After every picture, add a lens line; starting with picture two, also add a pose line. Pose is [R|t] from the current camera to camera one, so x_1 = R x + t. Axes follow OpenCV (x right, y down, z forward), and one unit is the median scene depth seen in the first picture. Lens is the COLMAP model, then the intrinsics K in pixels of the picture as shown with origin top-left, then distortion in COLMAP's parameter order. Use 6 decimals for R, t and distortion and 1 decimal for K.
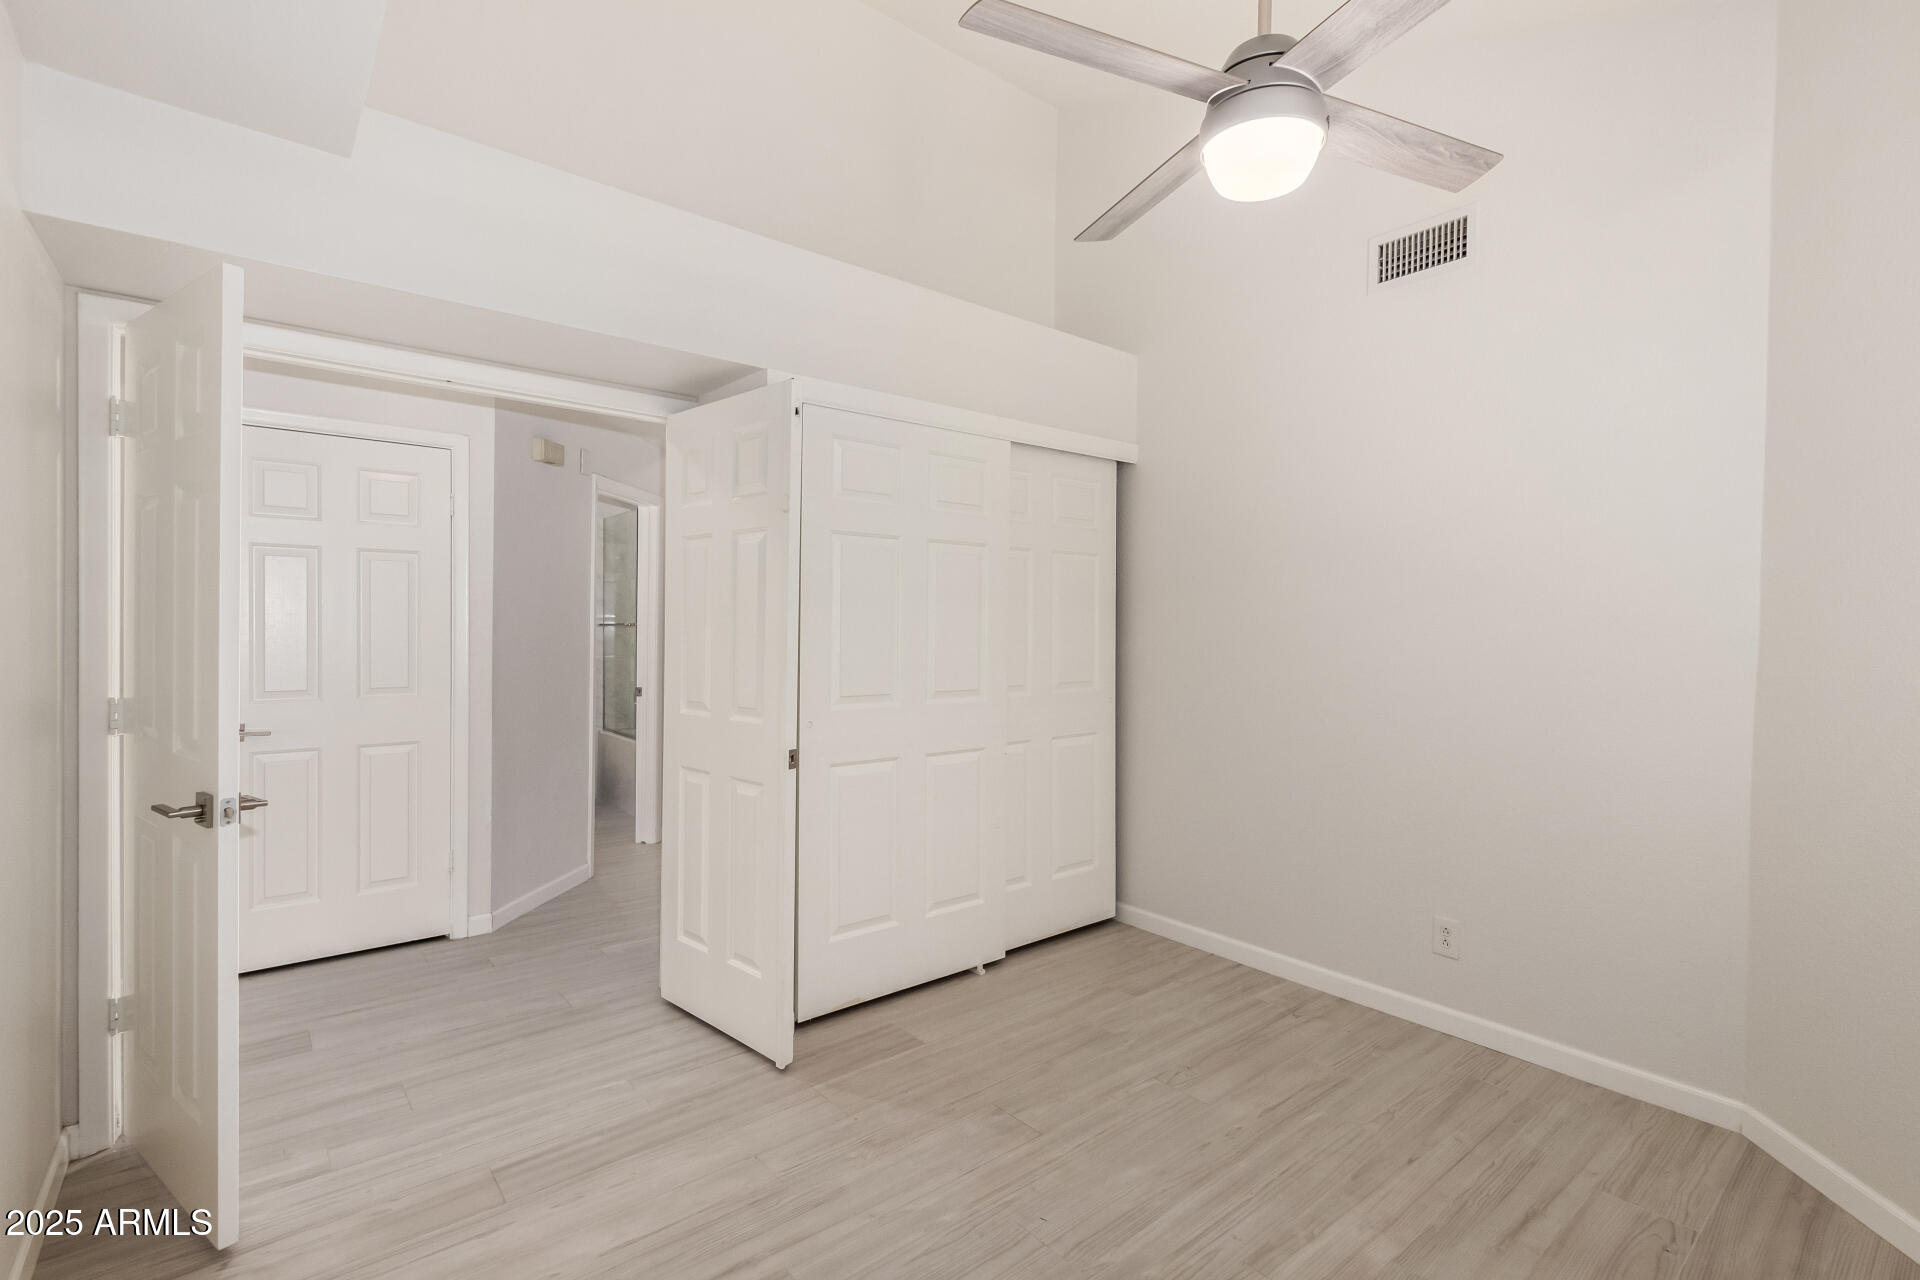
lens RADIAL K [[875.3, 0, 970.7], [0, 875.3, 631.9], [0, 0, 1]] dist [0.001231, -0.002648]
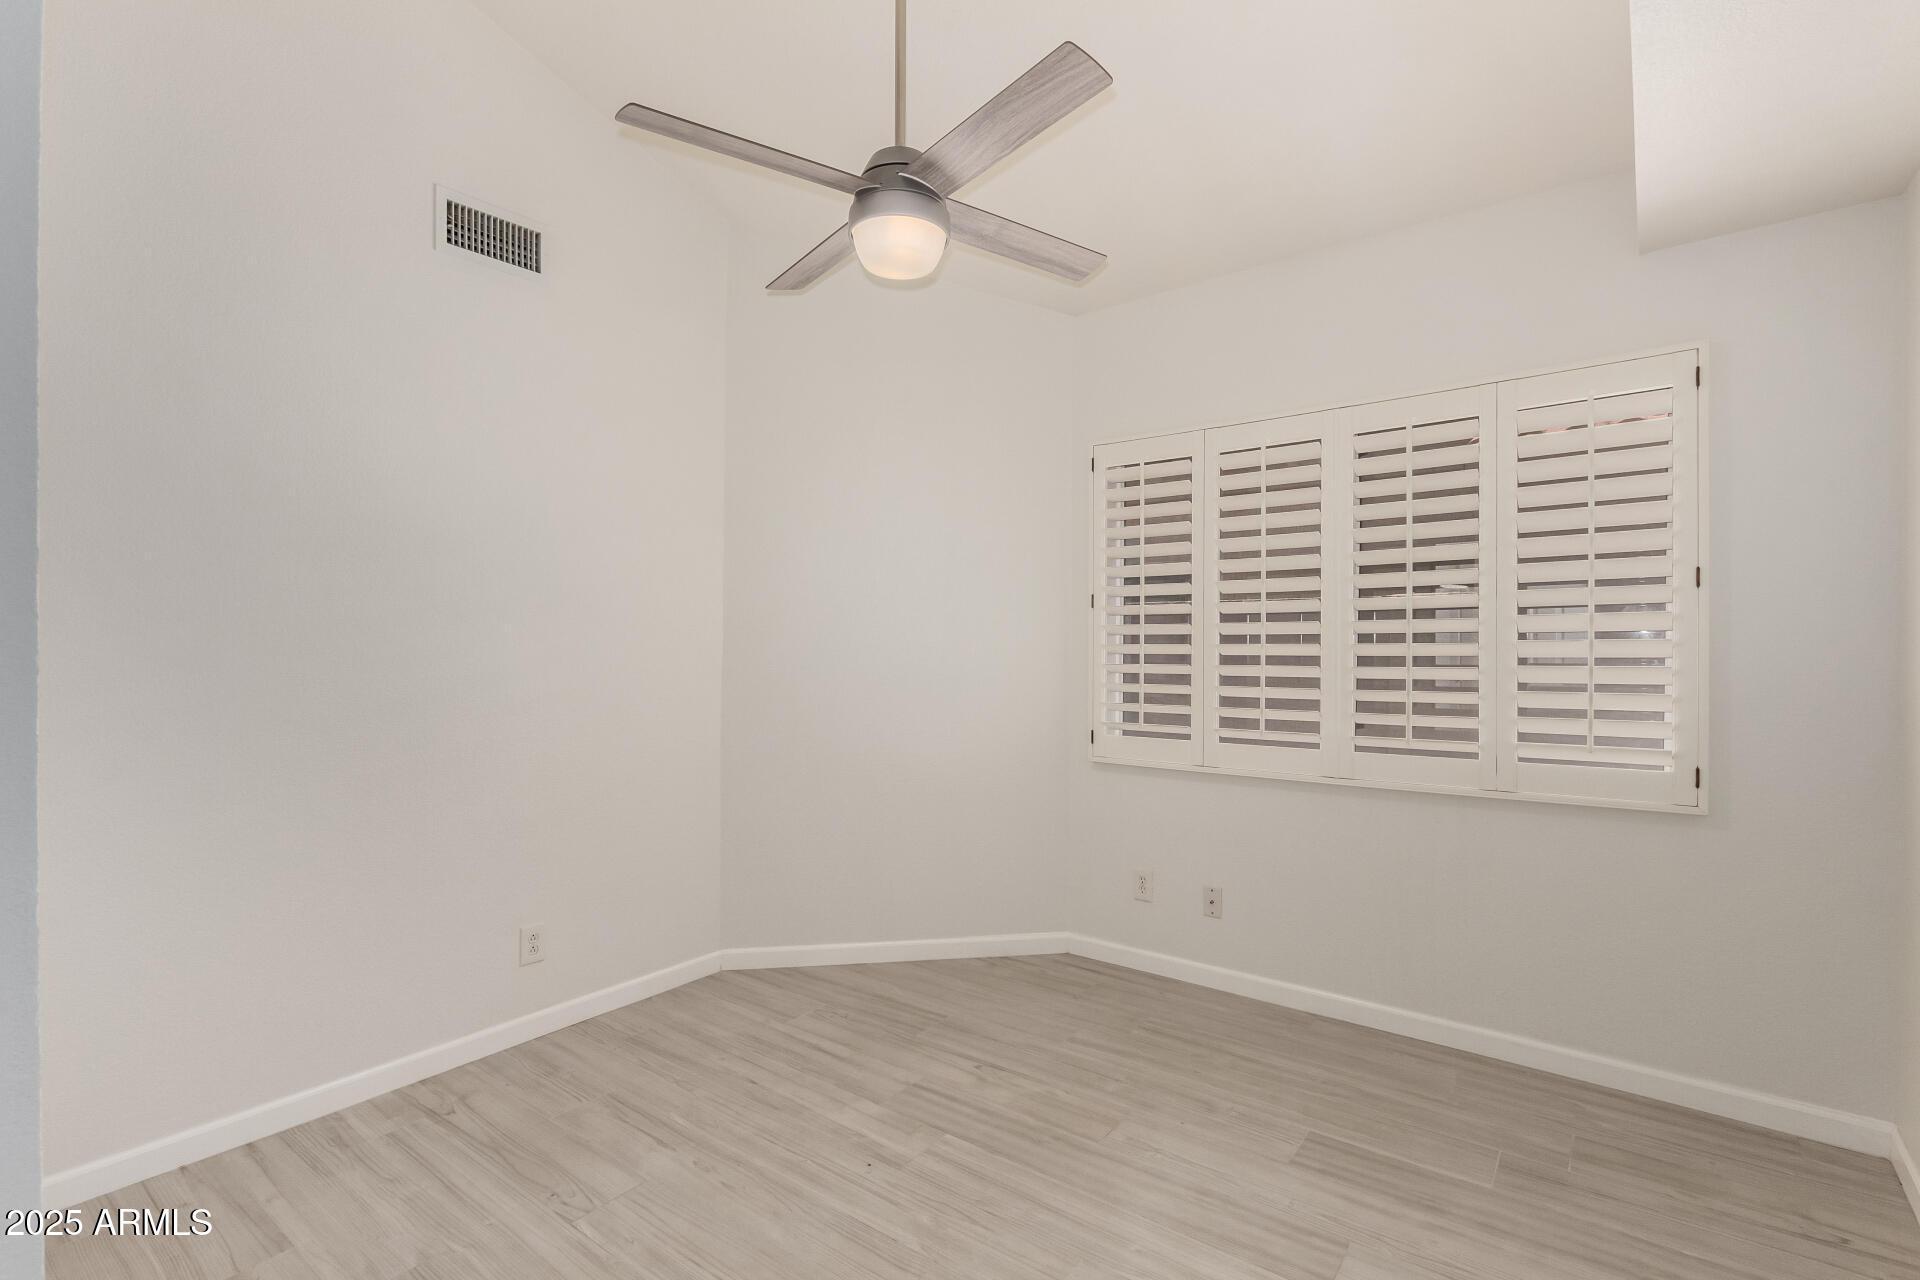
lens RADIAL K [[875.3, 0, 970.8], [0, 875.3, 635.1], [0, 0, 1]] dist [0.001231, -0.002648]
pose [[-0.213001, -0.007645, 0.977022, -0.645879], [0.009390, 0.999907, 0.009871, -0.010888], [-0.977007, 0.011277, -0.212910, 0.860070]]
